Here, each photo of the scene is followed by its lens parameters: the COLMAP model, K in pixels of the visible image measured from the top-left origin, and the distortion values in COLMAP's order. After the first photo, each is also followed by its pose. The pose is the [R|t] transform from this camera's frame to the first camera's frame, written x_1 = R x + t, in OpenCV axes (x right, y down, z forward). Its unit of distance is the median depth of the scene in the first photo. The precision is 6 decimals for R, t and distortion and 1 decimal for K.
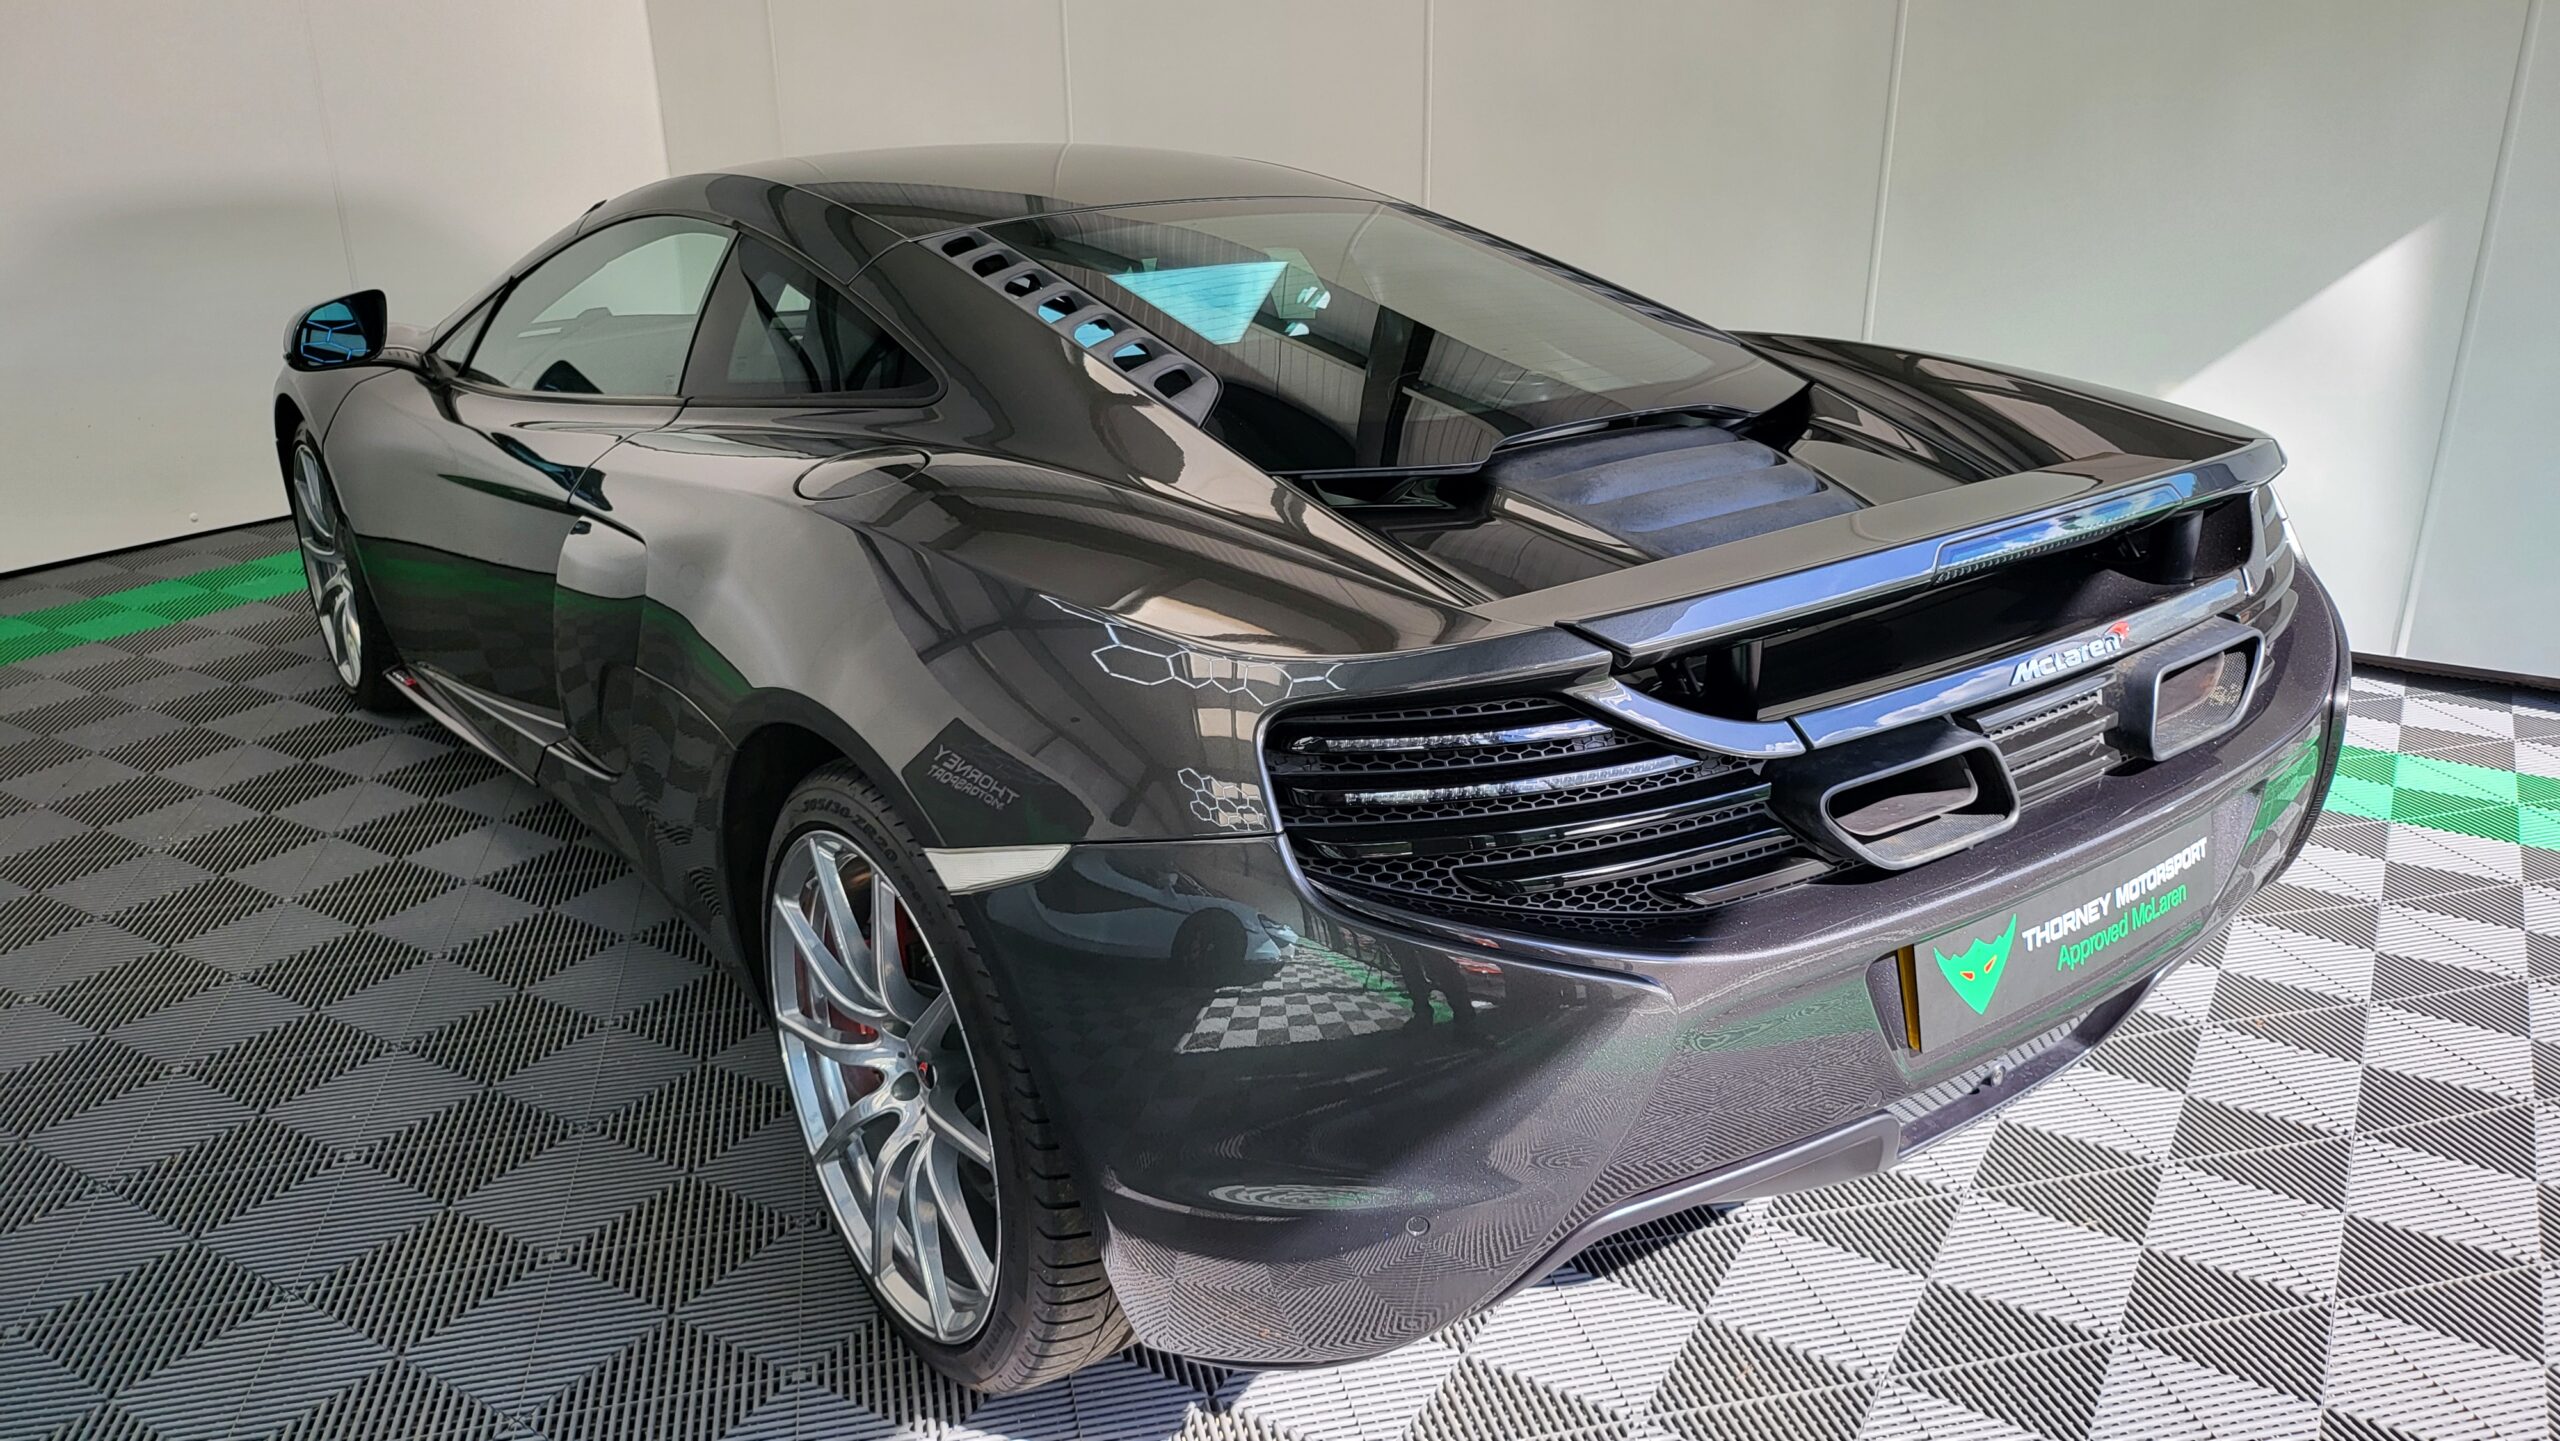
lens RADIAL K [[1809.6, 0, 1278.0], [0, 1809.6, 732.5], [0, 0, 1]] dist [0.042144, -0.036843]
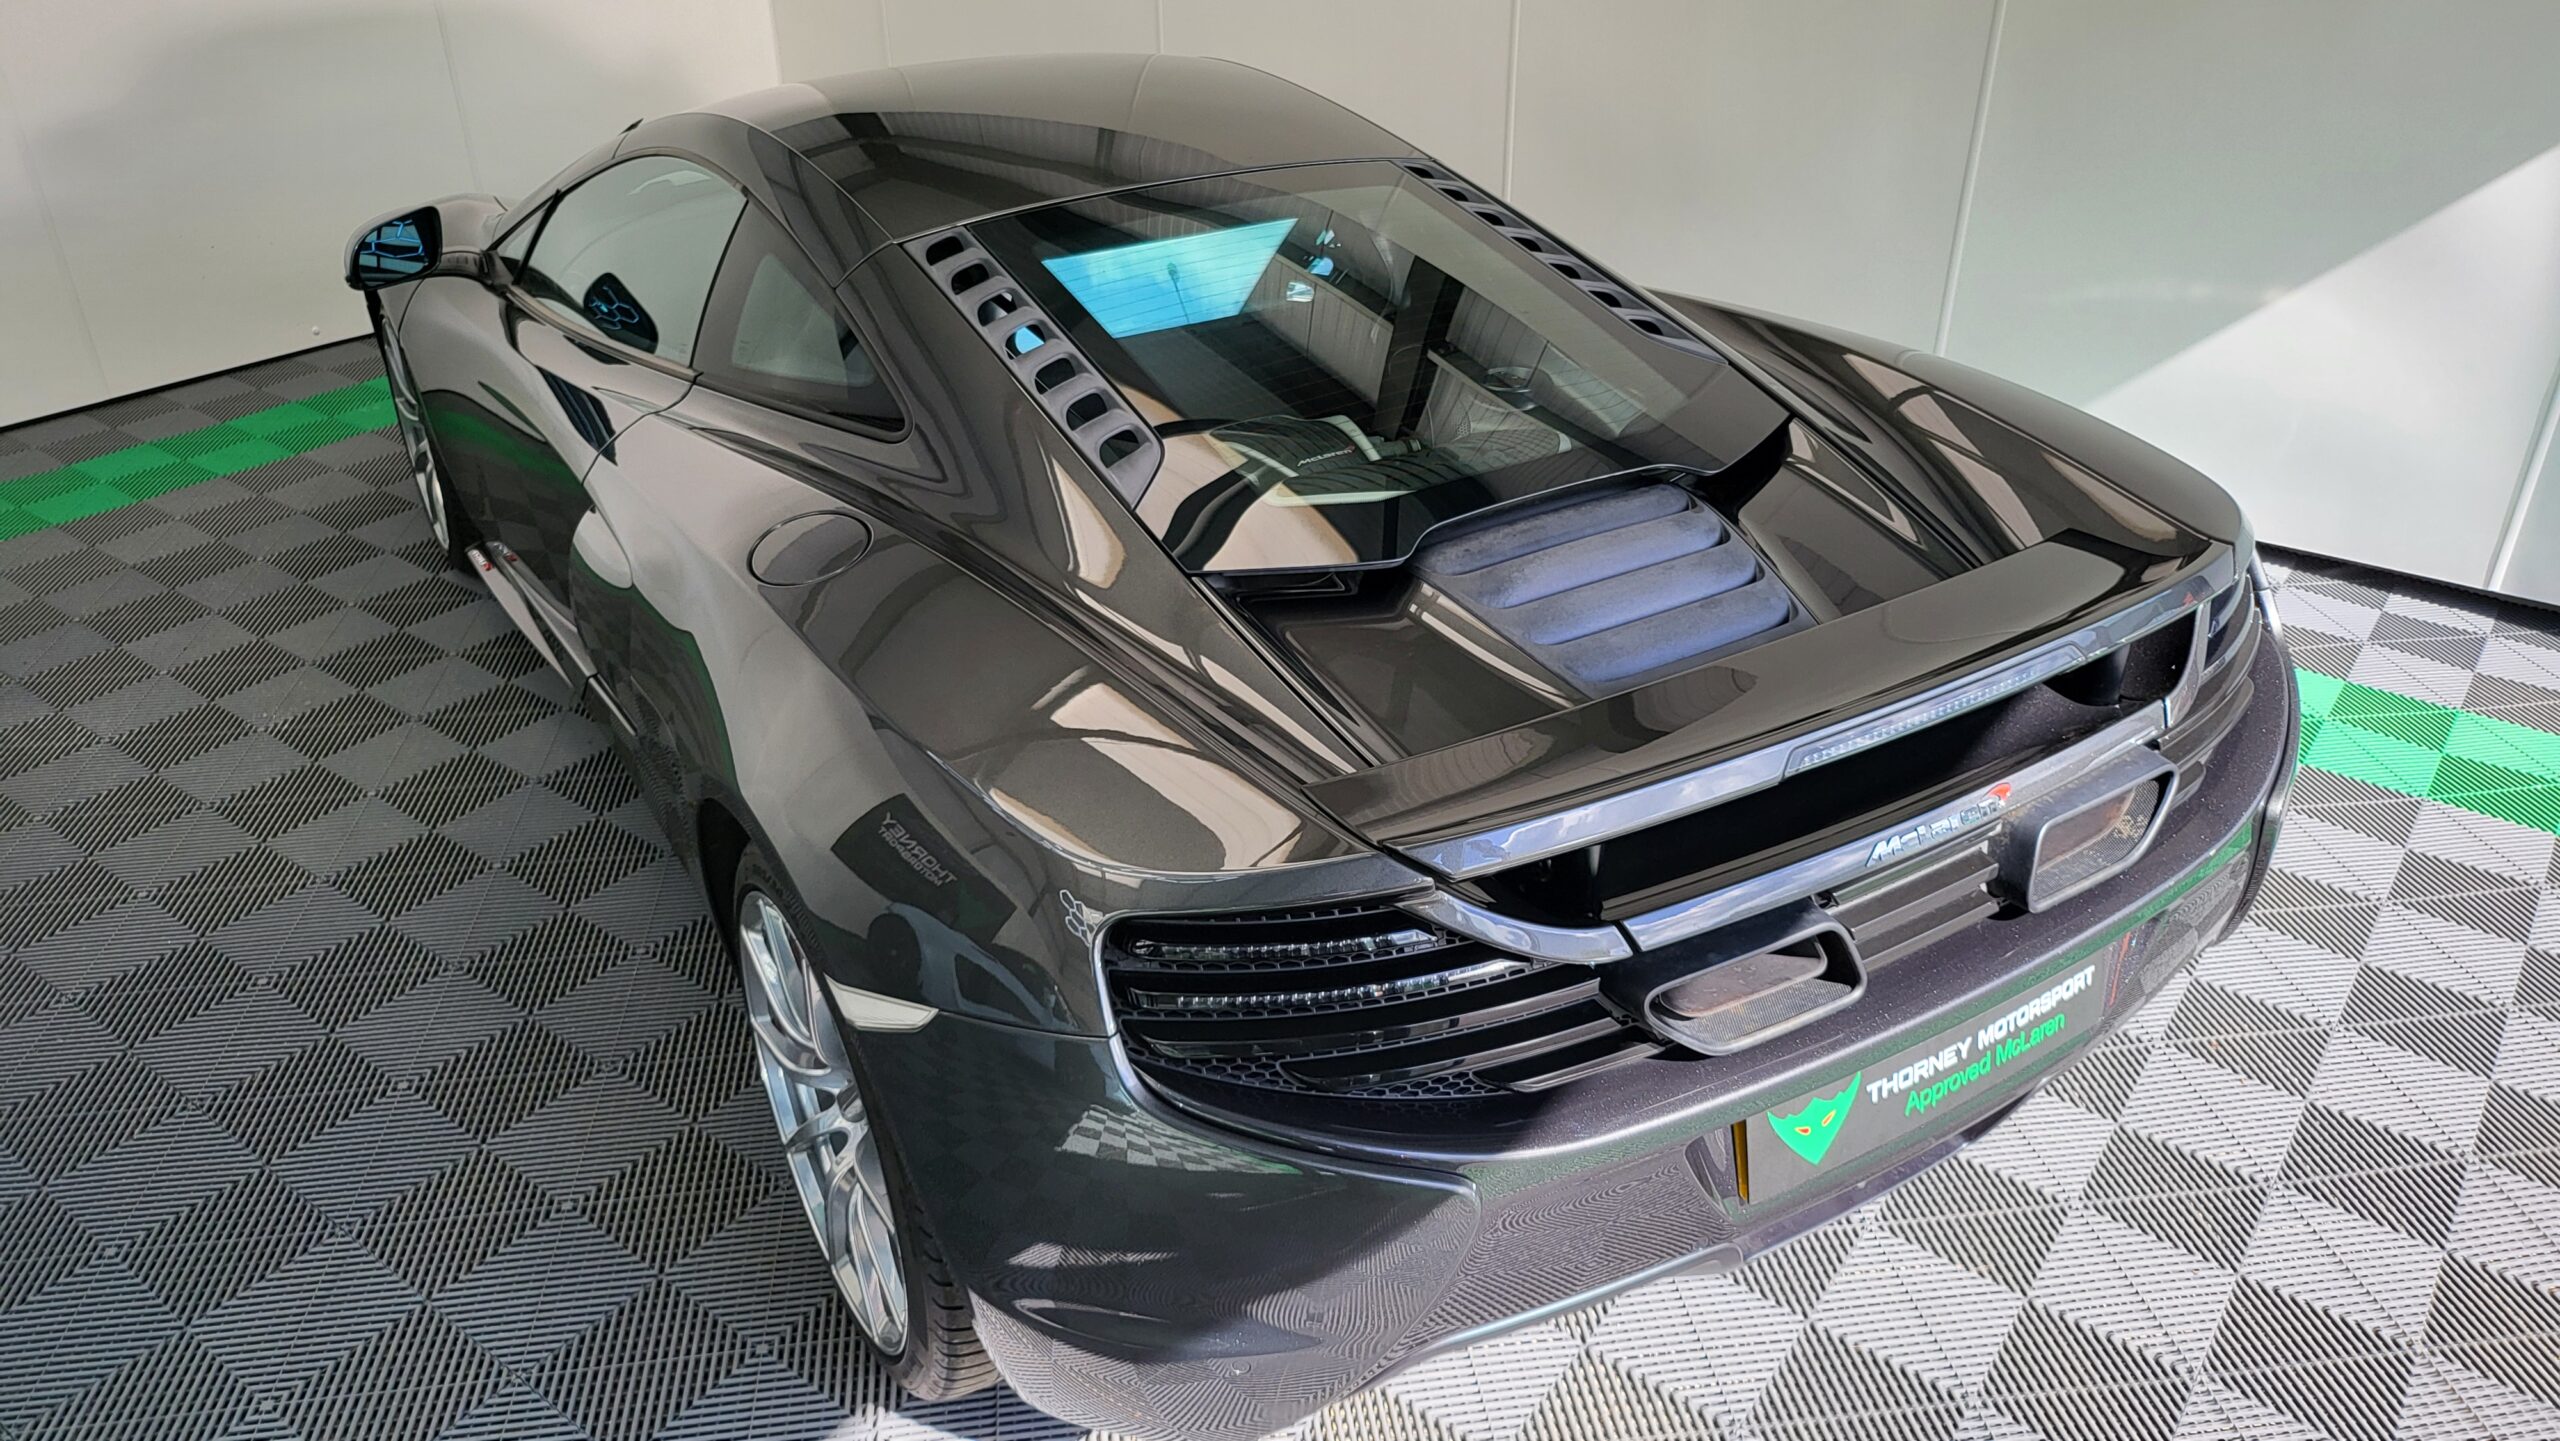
lens RADIAL K [[1809.6, 0, 1266.6], [0, 1809.6, 716.7], [0, 0, 1]] dist [0.042144, -0.036843]
pose [[0.995192, 0.044166, -0.087418, 0.128295], [-0.030012, 0.987133, 0.157062, -0.218468], [0.093230, -0.153683, 0.983712, -0.020904]]
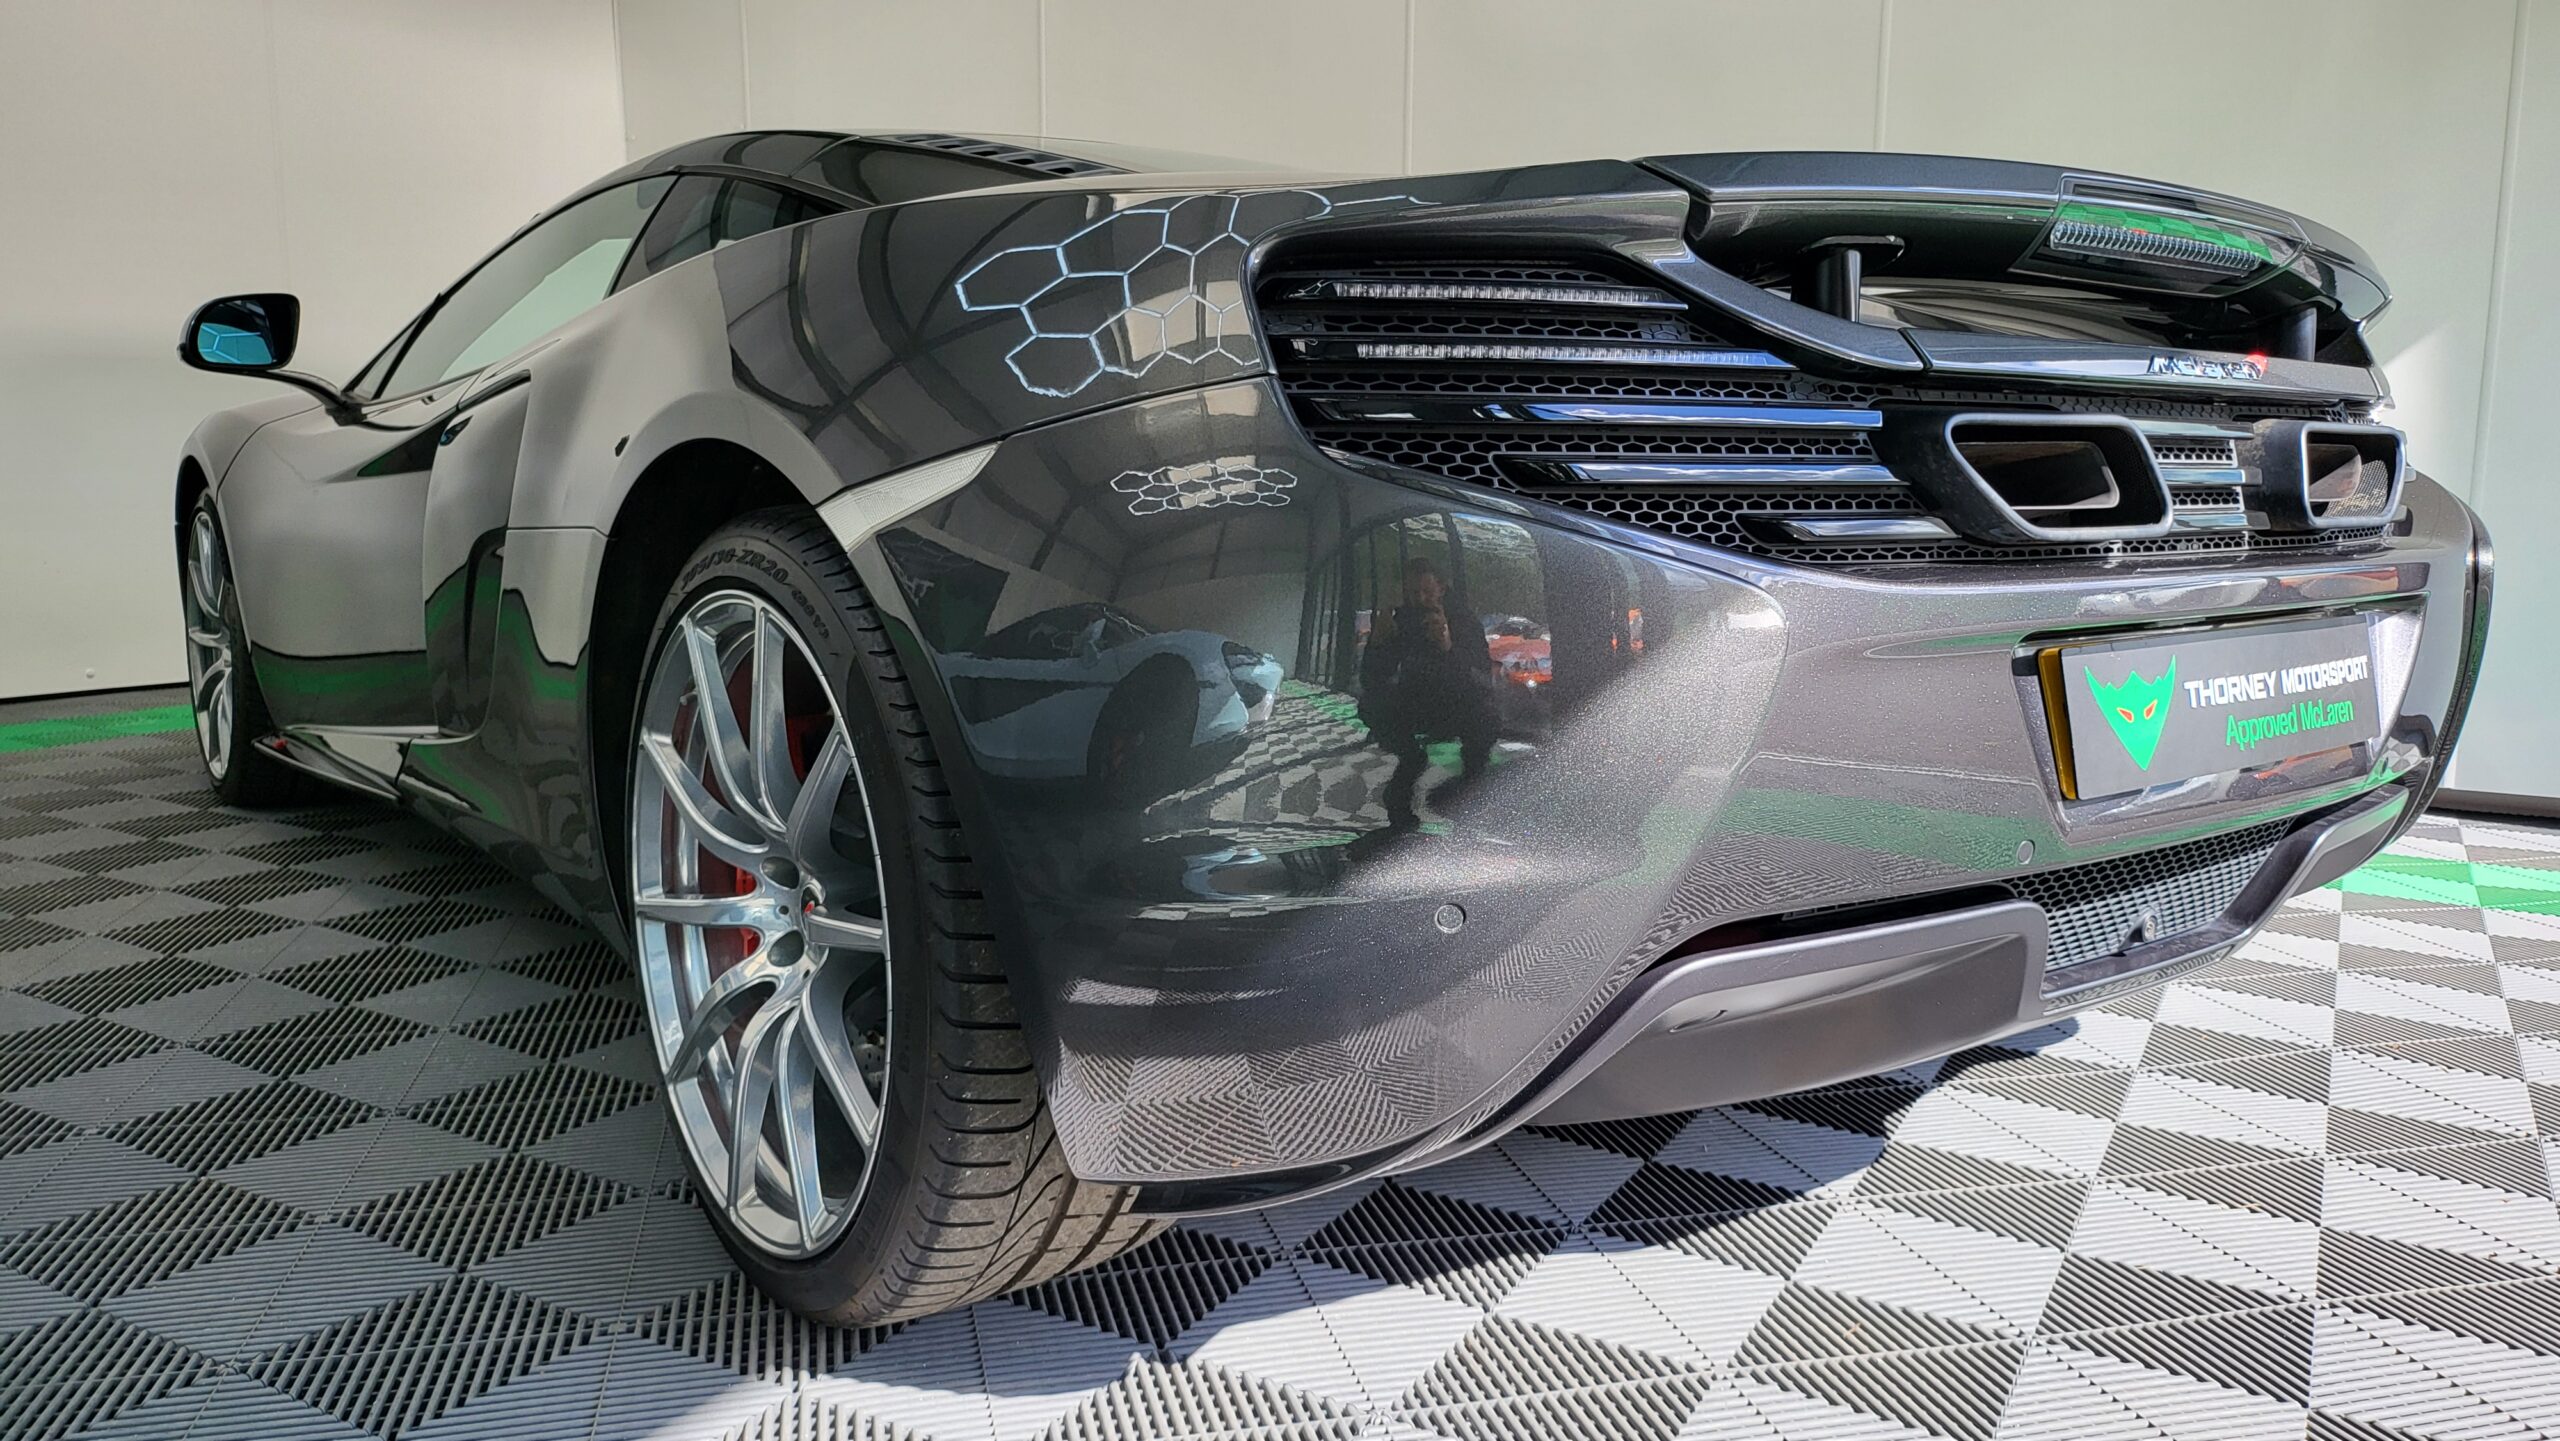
lens RADIAL K [[1809.6, 0, 1289.5], [0, 1809.6, 714.2], [0, 0, 1]] dist [0.042144, -0.036843]
pose [[0.999519, 0.017200, 0.025818, -0.007117], [-0.011355, 0.977315, -0.211485, 0.259000], [-0.028870, 0.211090, 0.977040, 0.193756]]
